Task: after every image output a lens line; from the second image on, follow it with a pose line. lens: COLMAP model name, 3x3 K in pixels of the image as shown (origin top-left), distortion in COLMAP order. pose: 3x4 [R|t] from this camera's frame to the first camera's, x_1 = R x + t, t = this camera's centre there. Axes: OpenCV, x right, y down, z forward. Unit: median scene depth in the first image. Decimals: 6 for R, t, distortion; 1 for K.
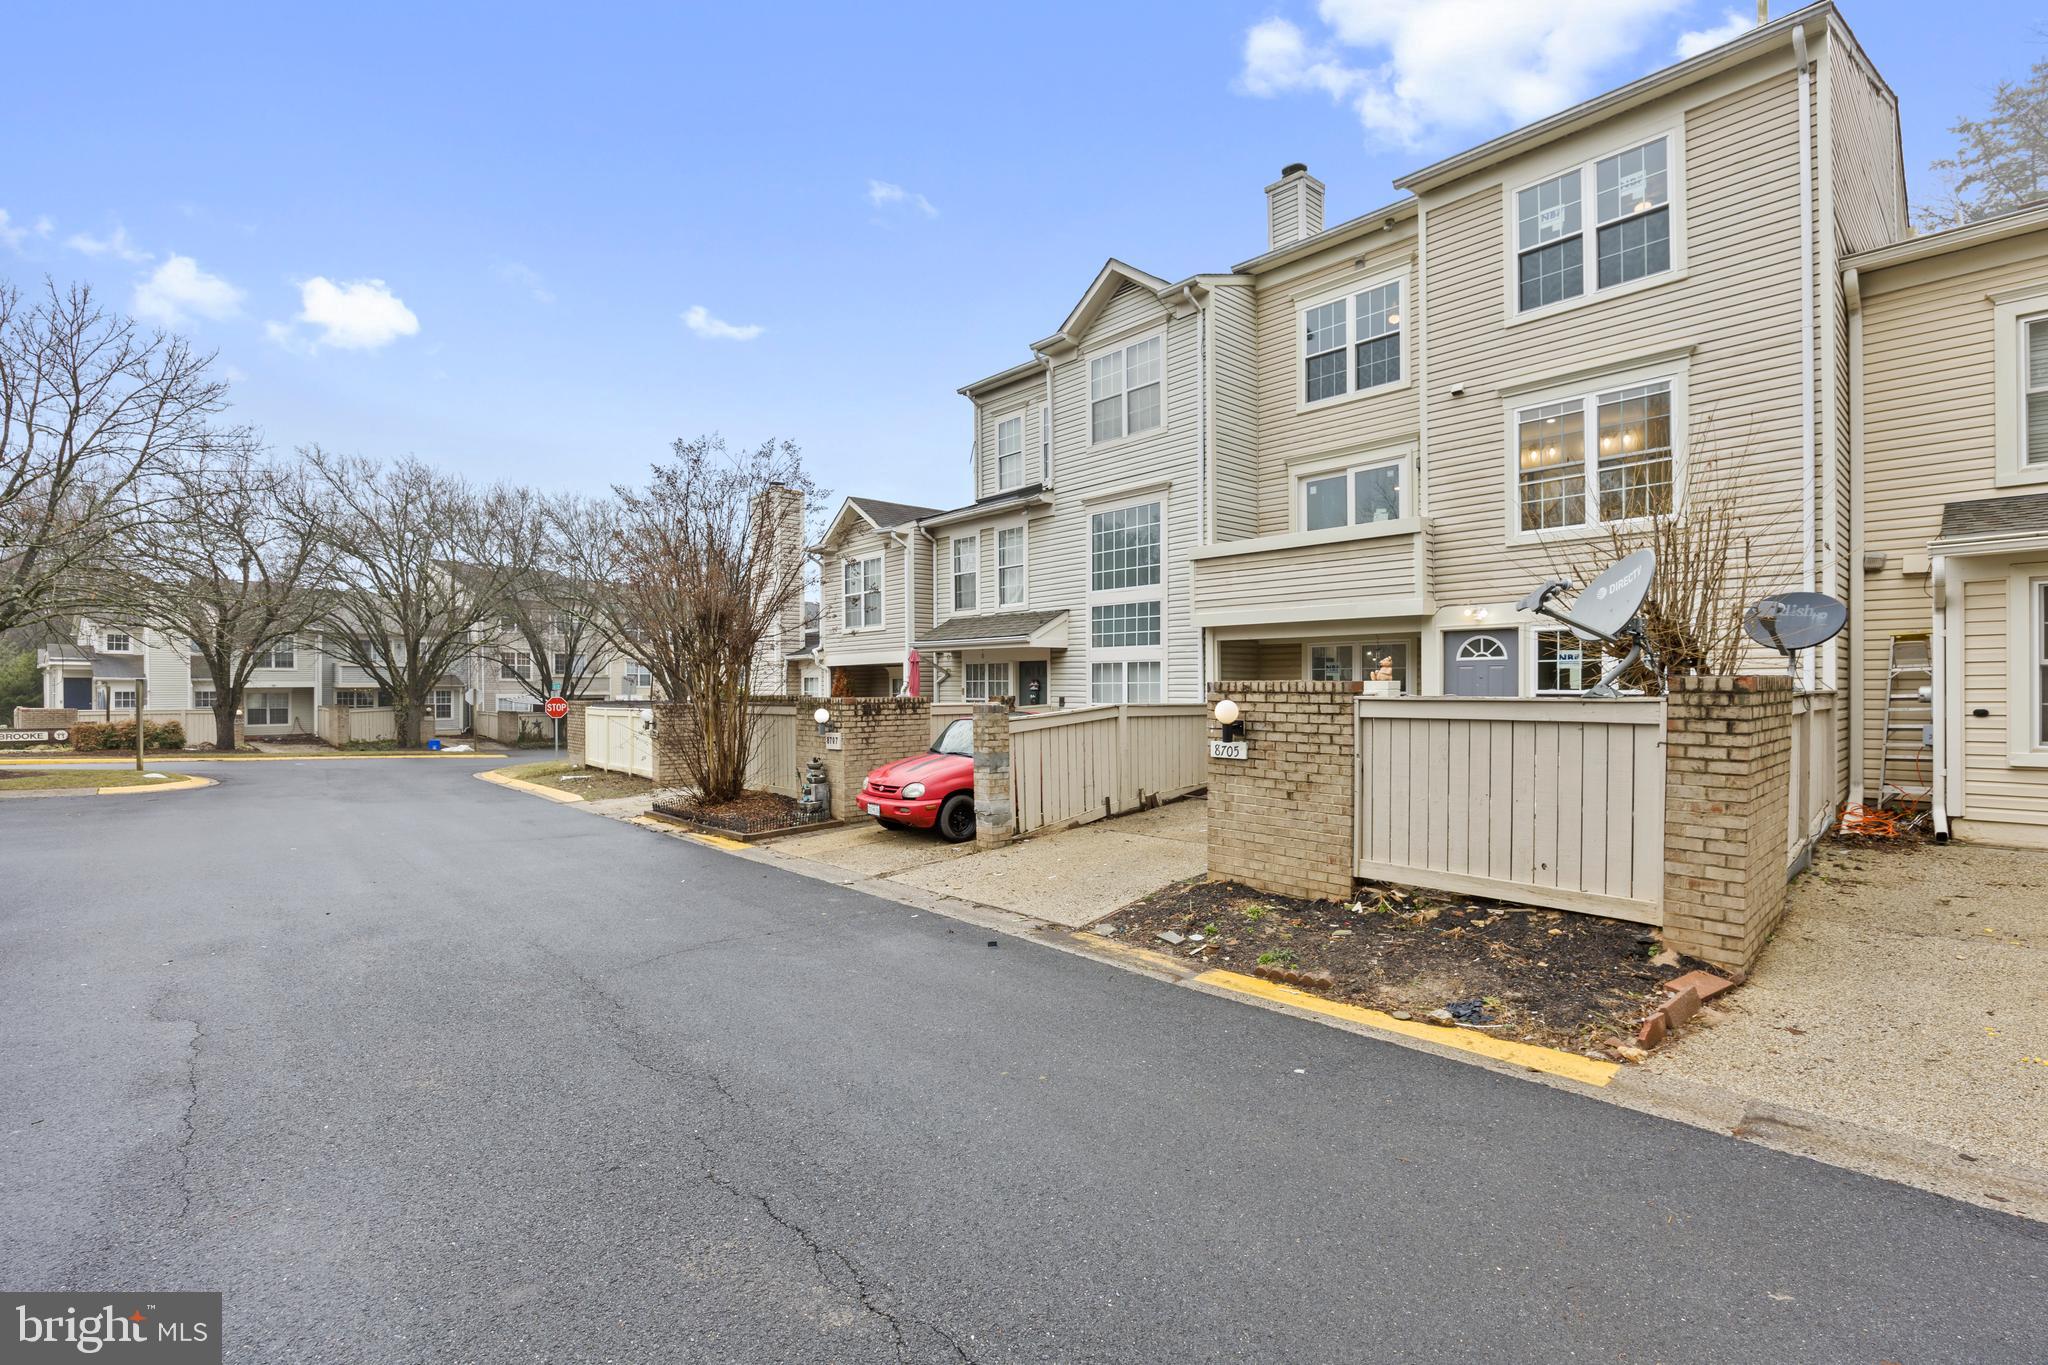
lens RADIAL K [[897.6, 0, 1041.0], [0, 897.6, 693.9], [0, 0, 1]] dist [-0.016756, 0.000188]
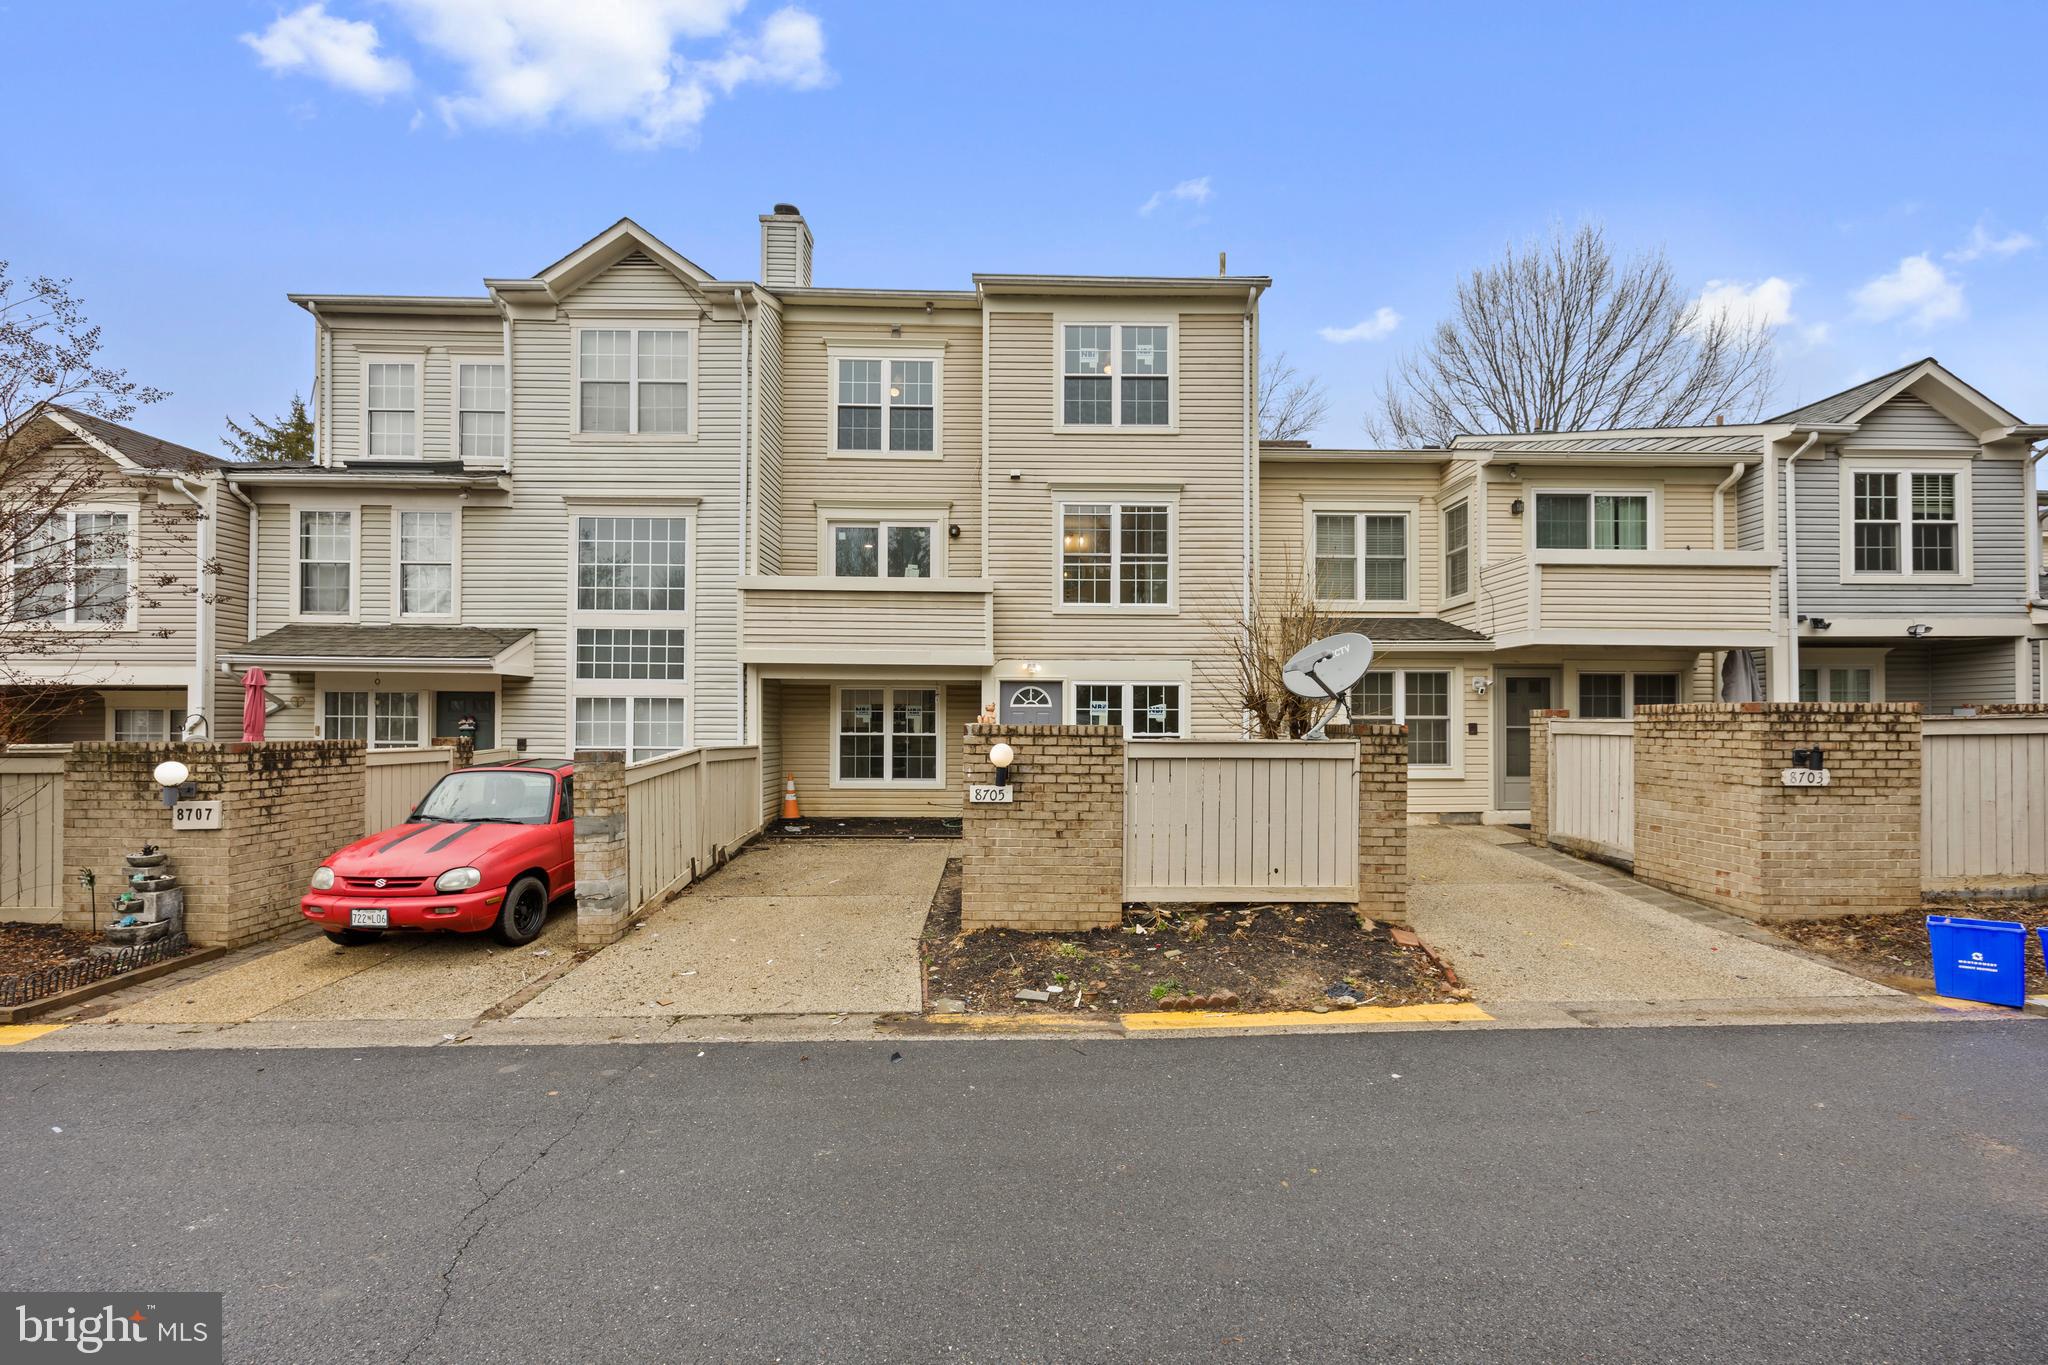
lens RADIAL K [[829.6, 0, 1026.4], [0, 829.6, 722.9], [0, 0, 1]] dist [-0.003183, 0.000018]
pose [[0.666846, 0.008824, 0.745143, -0.344332], [-0.000859, 0.999938, -0.011072, -0.004180], [-0.745195, 0.006743, 0.666812, 0.279824]]
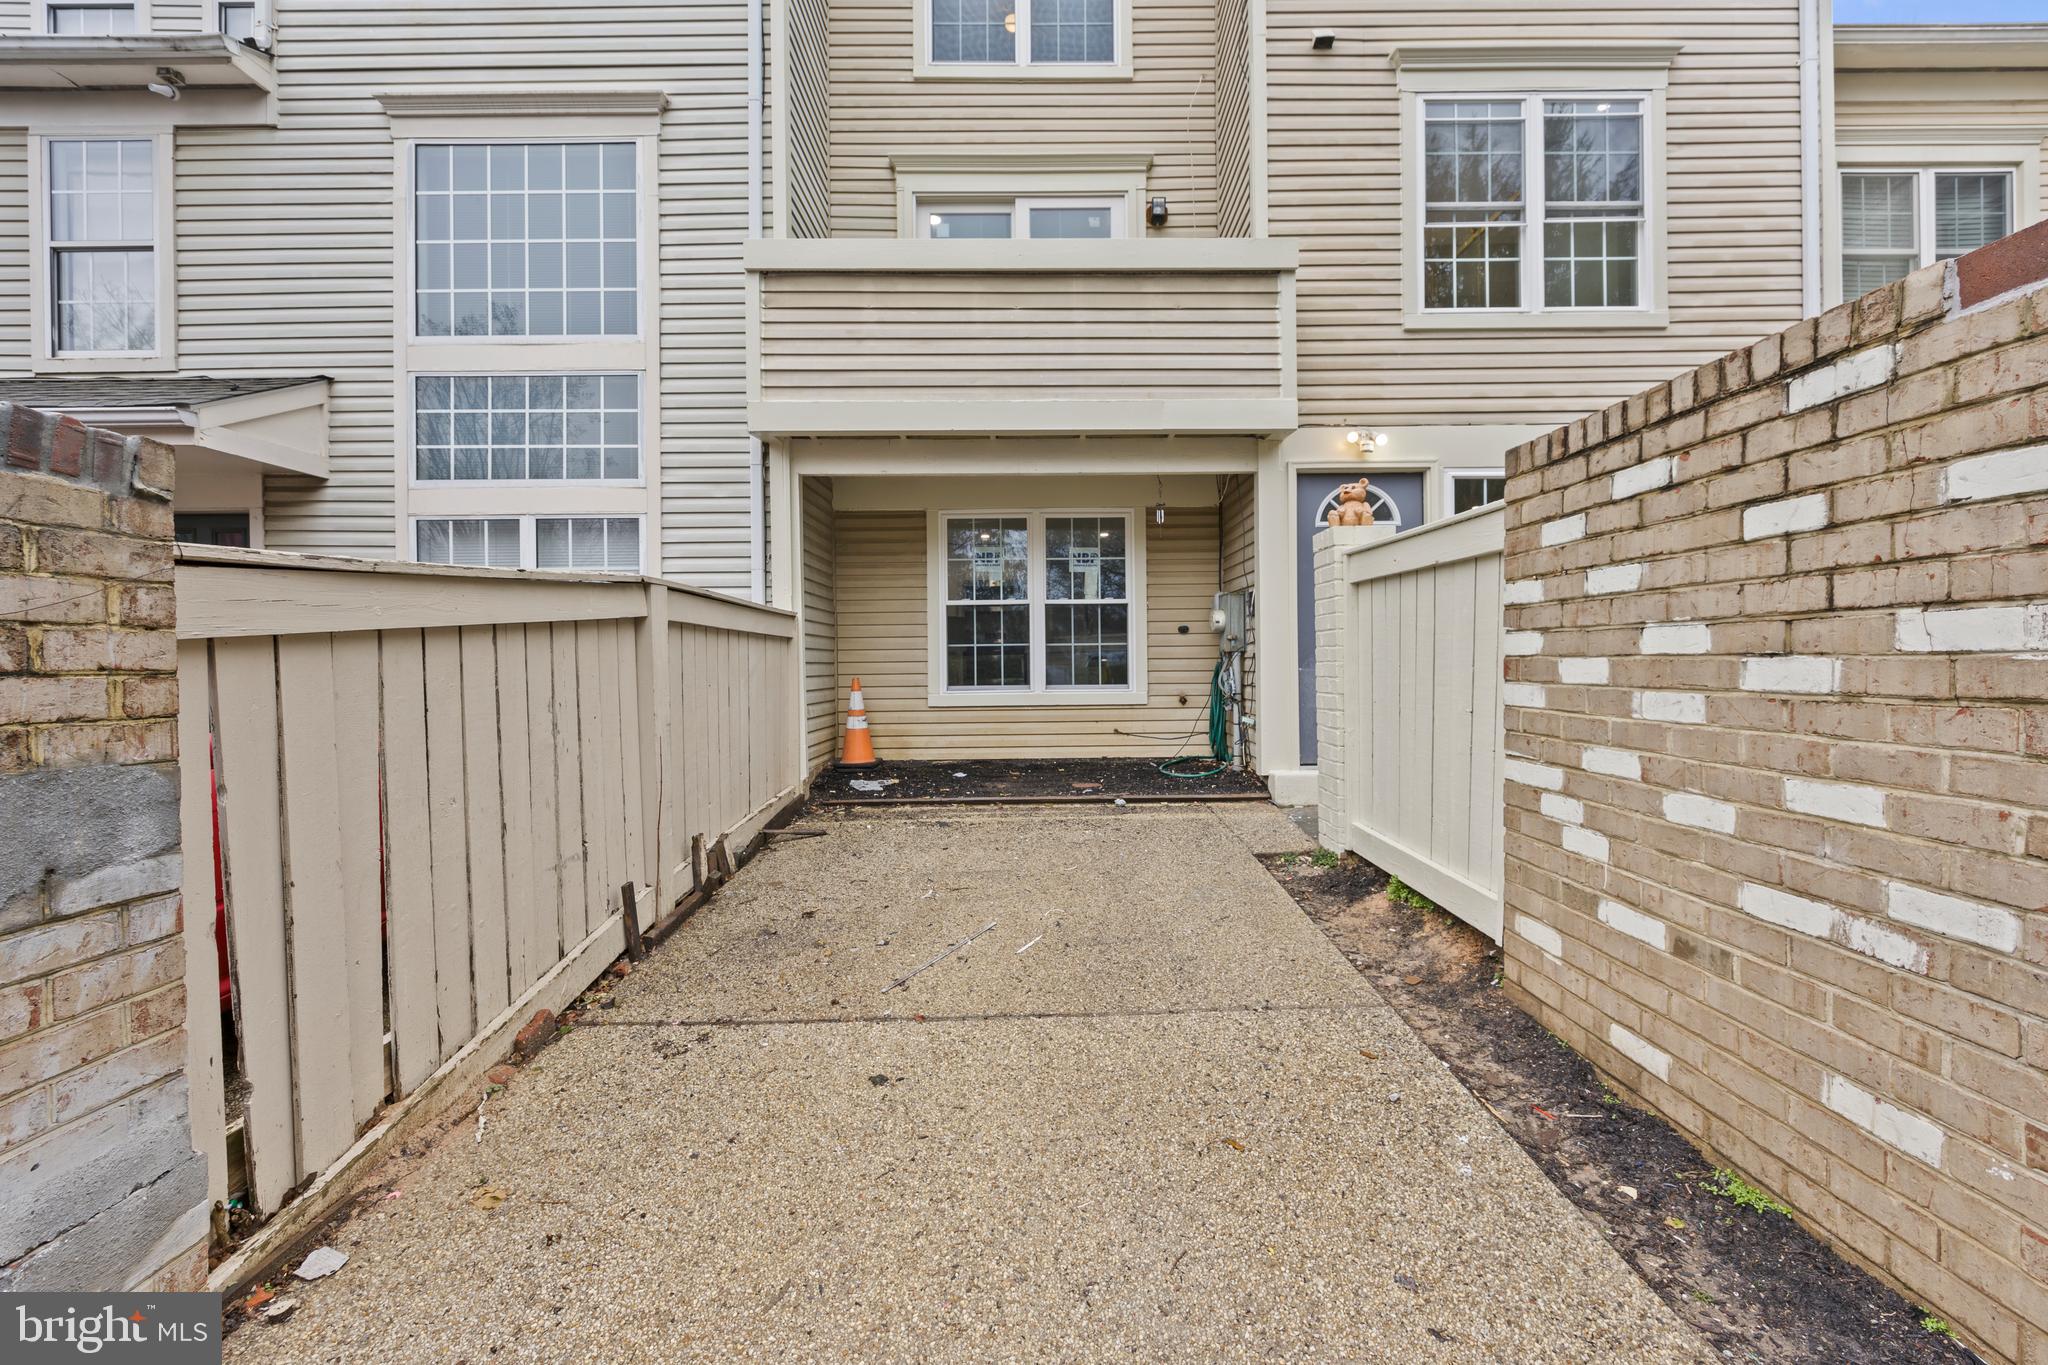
lens RADIAL K [[834.2, 0, 1029.8], [0, 834.2, 667.6], [0, 0, 1]] dist [-0.003879, -0.000221]
pose [[0.679826, -0.005537, 0.733352, -0.041629], [0.015702, 0.999852, -0.007007, 0.054714], [-0.733205, 0.016278, 0.679813, 0.823220]]
